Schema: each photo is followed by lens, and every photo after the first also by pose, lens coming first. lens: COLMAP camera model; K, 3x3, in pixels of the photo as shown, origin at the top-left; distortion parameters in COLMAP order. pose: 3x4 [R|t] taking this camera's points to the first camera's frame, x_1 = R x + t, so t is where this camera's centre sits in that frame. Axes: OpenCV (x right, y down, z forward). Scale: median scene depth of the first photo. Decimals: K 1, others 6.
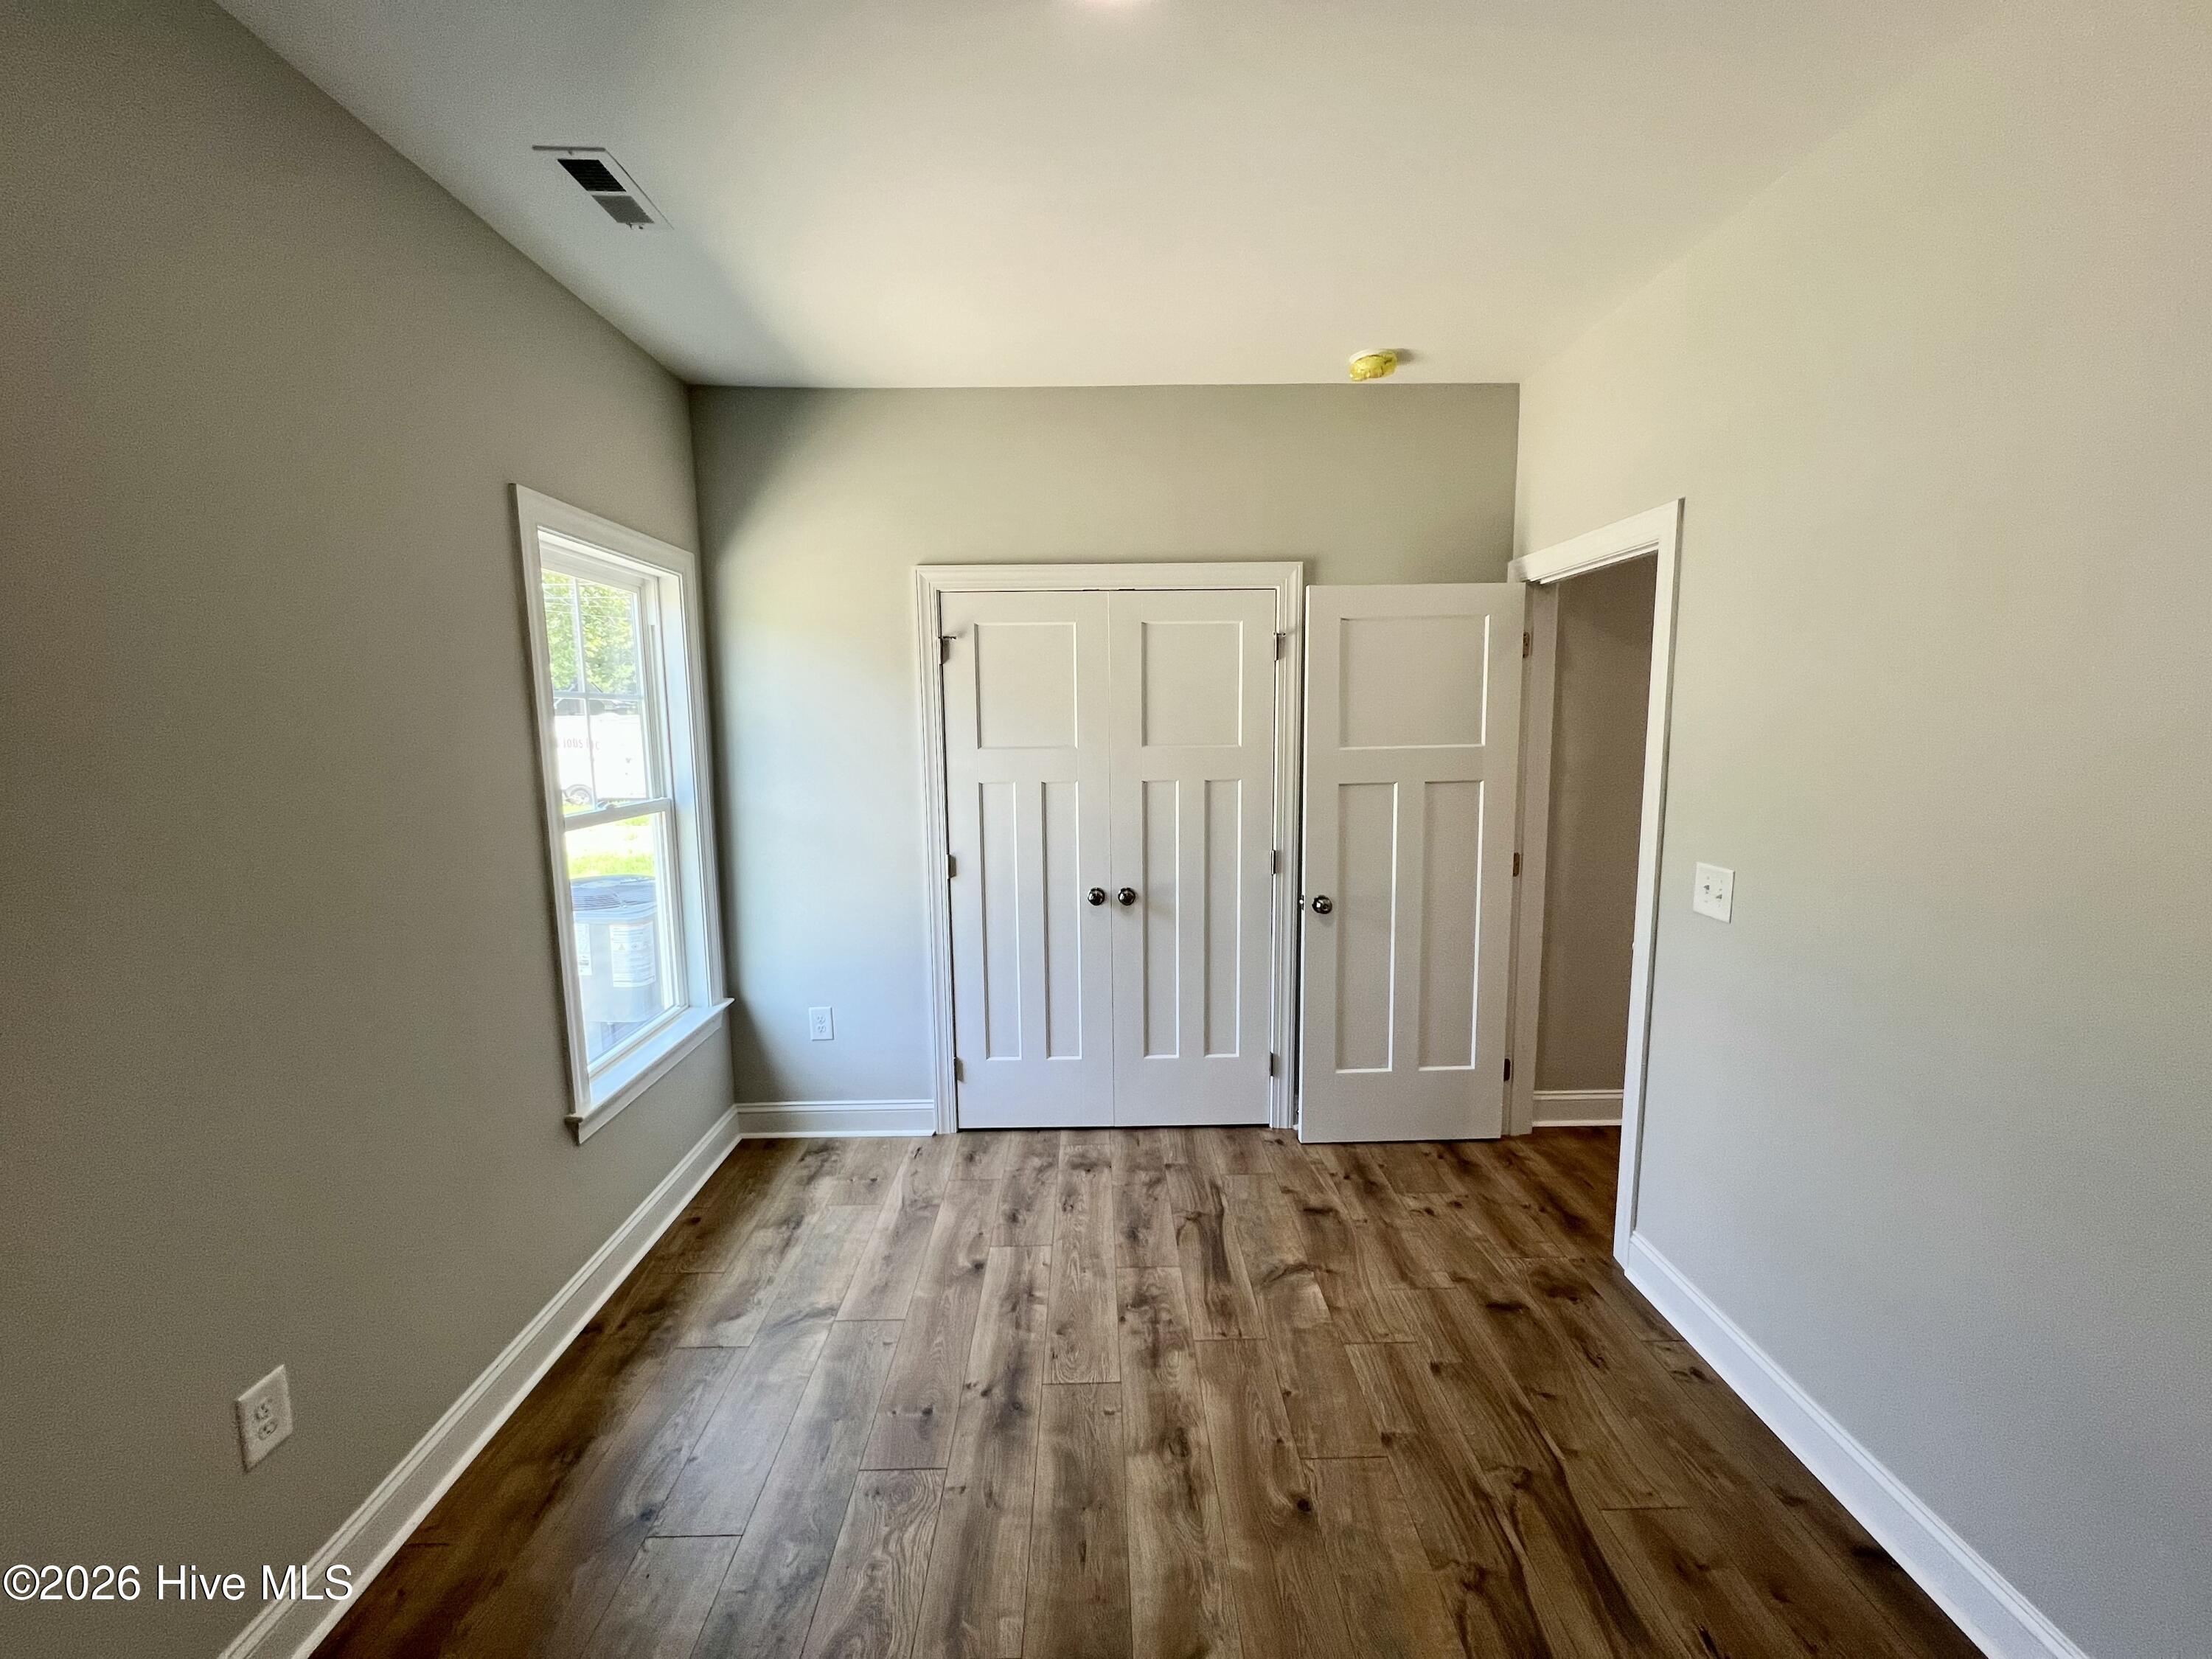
lens RADIAL K [[886.7, 0, 1116.6], [0, 886.7, 808.3], [0, 0, 1]] dist [0.014571, 0.000047]
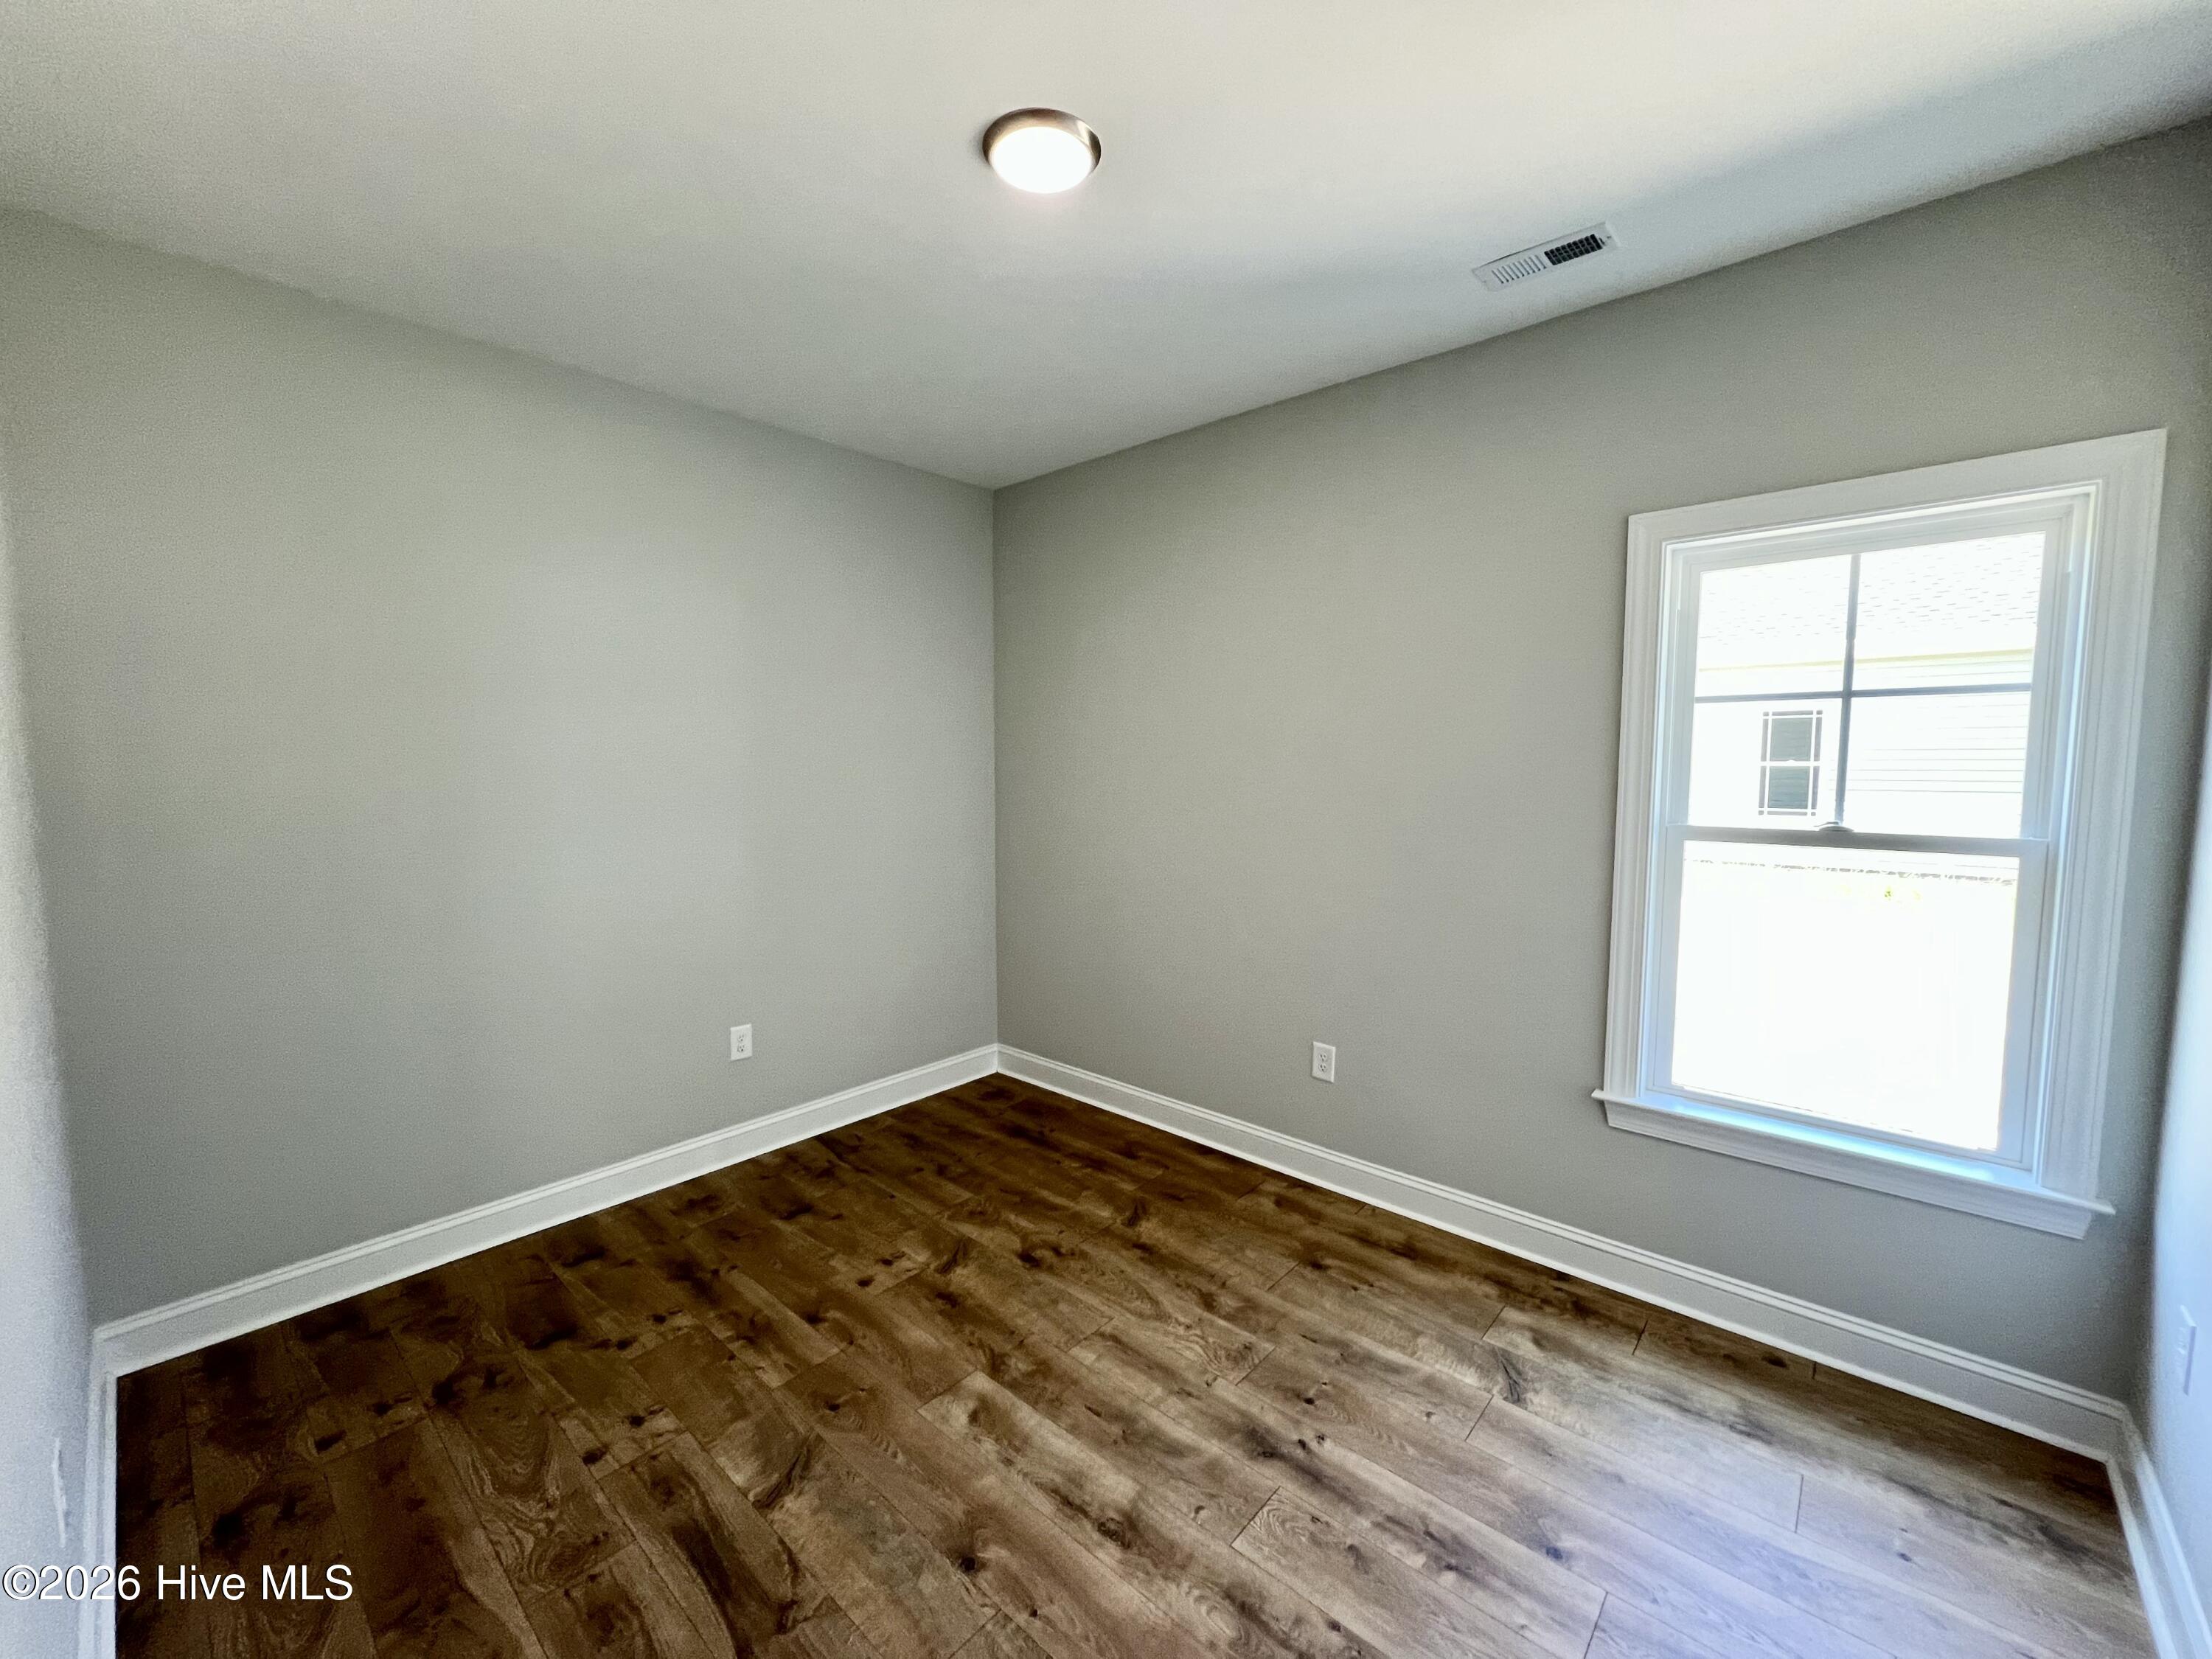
lens RADIAL K [[886.7, 0, 1094.6], [0, 886.7, 832.3], [0, 0, 1]] dist [0.014571, 0.000047]
pose [[-0.686900, 0.072766, -0.723100, 0.689584], [-0.064802, 0.984879, 0.160667, -0.119524], [0.723858, 0.157220, -0.671798, 1.498511]]
